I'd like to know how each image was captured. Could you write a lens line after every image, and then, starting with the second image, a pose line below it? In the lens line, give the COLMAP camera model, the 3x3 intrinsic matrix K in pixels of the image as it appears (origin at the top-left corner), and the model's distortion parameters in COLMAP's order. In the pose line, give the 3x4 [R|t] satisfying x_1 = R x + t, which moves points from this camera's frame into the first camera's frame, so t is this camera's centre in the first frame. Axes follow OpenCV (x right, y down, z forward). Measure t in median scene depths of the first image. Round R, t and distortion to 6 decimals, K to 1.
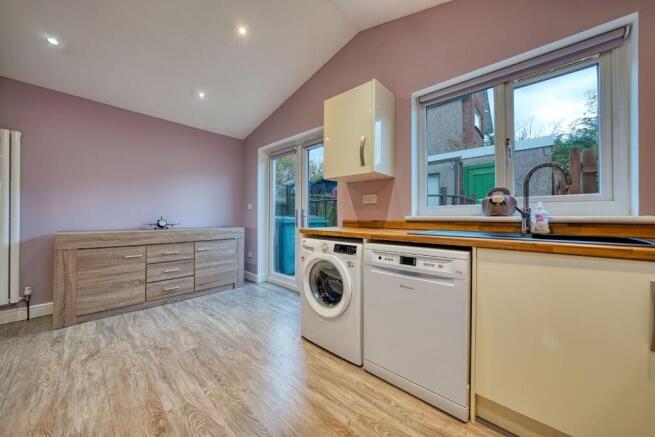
lens RADIAL K [[235.0, 0, 328.7], [0, 235.0, 215.9], [0, 0, 1]] dist [-0.007213, 0.000619]
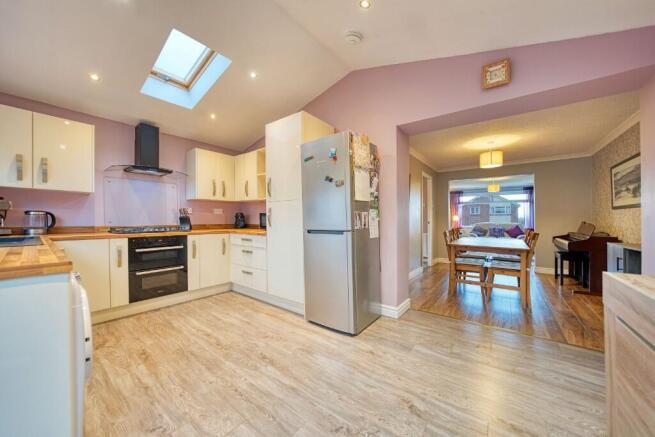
lens RADIAL K [[235.0, 0, 331.3], [0, 235.0, 216.6], [0, 0, 1]] dist [-0.007213, 0.000619]
pose [[-0.994192, -0.010388, -0.107118, -0.707300], [-0.008827, 0.999848, -0.015037, -0.036662], [0.107258, -0.014005, -0.994133, 1.913473]]
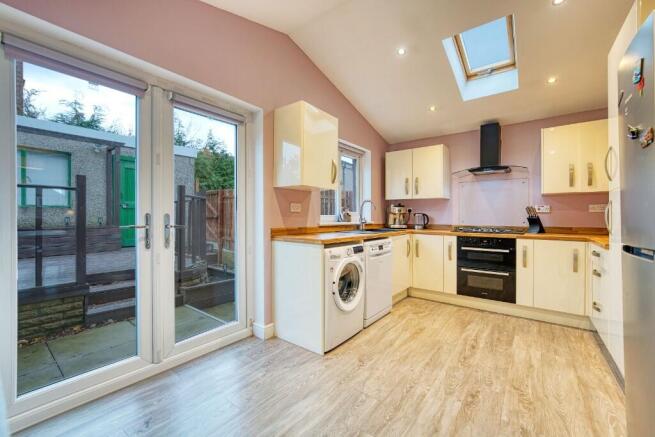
lens RADIAL K [[279.2, 0, 324.6], [0, 279.2, 216.8], [0, 0, 1]] dist [0.001195, 0.000531]
pose [[-0.097072, -0.007381, 0.995250, -1.538390], [-0.008848, 0.999939, 0.006553, -0.054439], [-0.995238, -0.008170, -0.097132, 1.400594]]
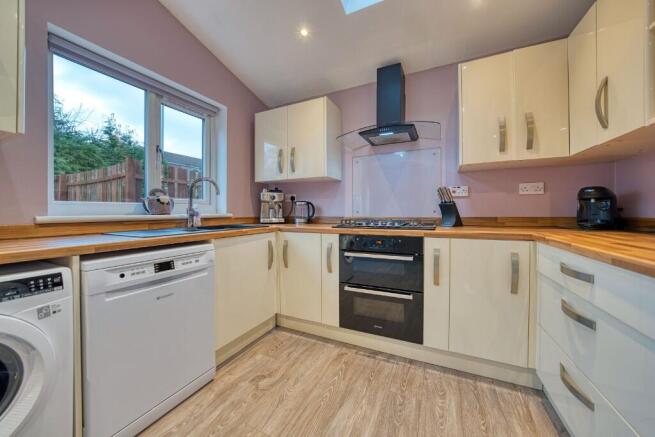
lens RADIAL K [[235.0, 0, 326.5], [0, 235.0, 217.9], [0, 0, 1]] dist [-0.007213, 0.000619]
pose [[-0.283780, -0.026218, 0.958531, -0.571392], [0.002175, 0.999606, 0.027986, -0.011828], [-0.958887, 0.010026, -0.283611, 0.563206]]
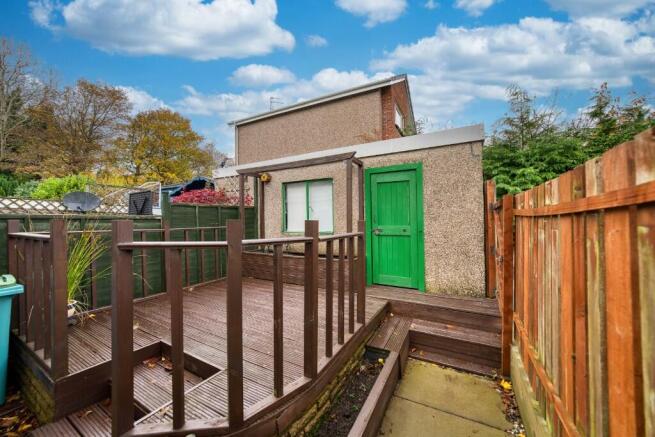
lens RADIAL K [[235.0, 0, 338.7], [0, 235.0, 219.2], [0, 0, 1]] dist [-0.007213, 0.000619]
pose [[0.963649, -0.009232, 0.267013, 1.184369], [0.008487, 0.999956, 0.003944, -0.275300], [-0.267038, -0.001534, 0.963685, 1.420789]]
